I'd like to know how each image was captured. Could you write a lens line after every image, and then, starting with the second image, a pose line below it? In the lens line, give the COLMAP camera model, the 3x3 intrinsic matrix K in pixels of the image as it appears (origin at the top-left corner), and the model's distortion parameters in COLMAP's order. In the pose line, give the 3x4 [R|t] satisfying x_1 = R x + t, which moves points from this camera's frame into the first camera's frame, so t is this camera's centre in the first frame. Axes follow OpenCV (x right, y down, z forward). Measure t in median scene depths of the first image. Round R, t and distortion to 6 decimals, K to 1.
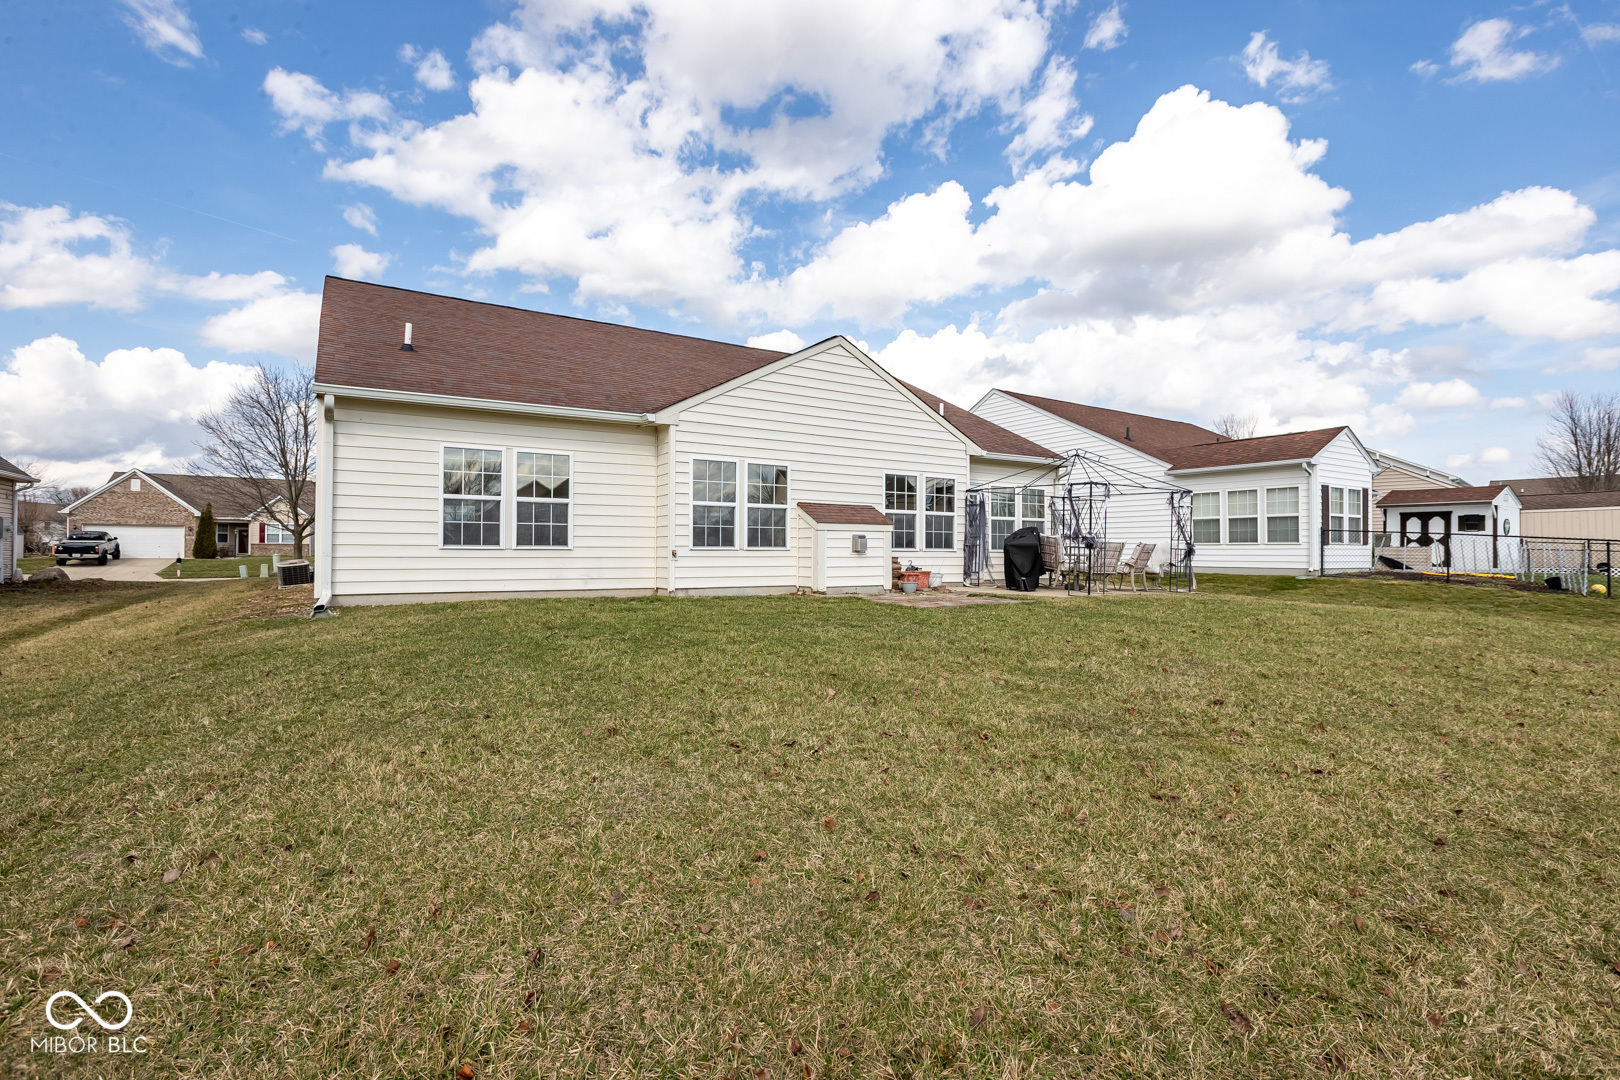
lens RADIAL K [[727.2, 0, 801.6], [0, 727.2, 539.2], [0, 0, 1]] dist [-0.000945, 0.001528]
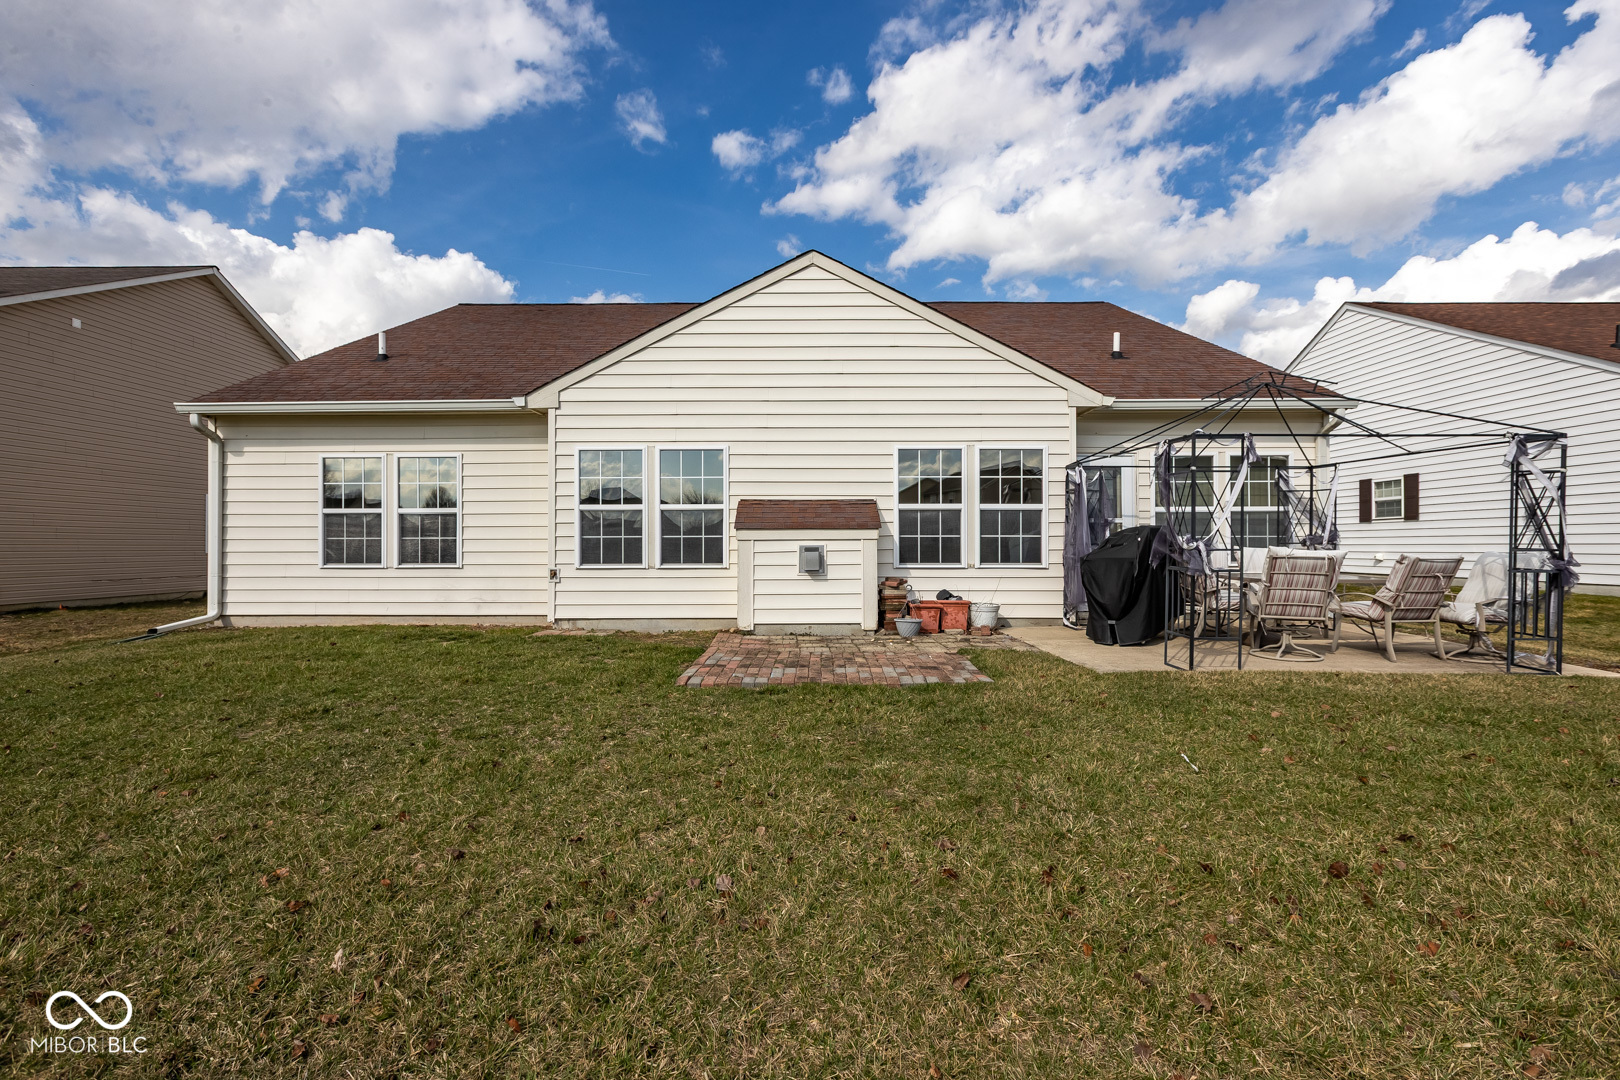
lens RADIAL K [[809.9, 0, 810.0], [0, 809.9, 540.0], [0, 0, 1]] dist [0.001238, 0.001740]
pose [[0.841151, -0.021270, -0.540382, 0.433055], [0.013315, 0.999738, -0.018624, 0.003395], [0.540636, 0.008471, 0.841214, 0.347667]]
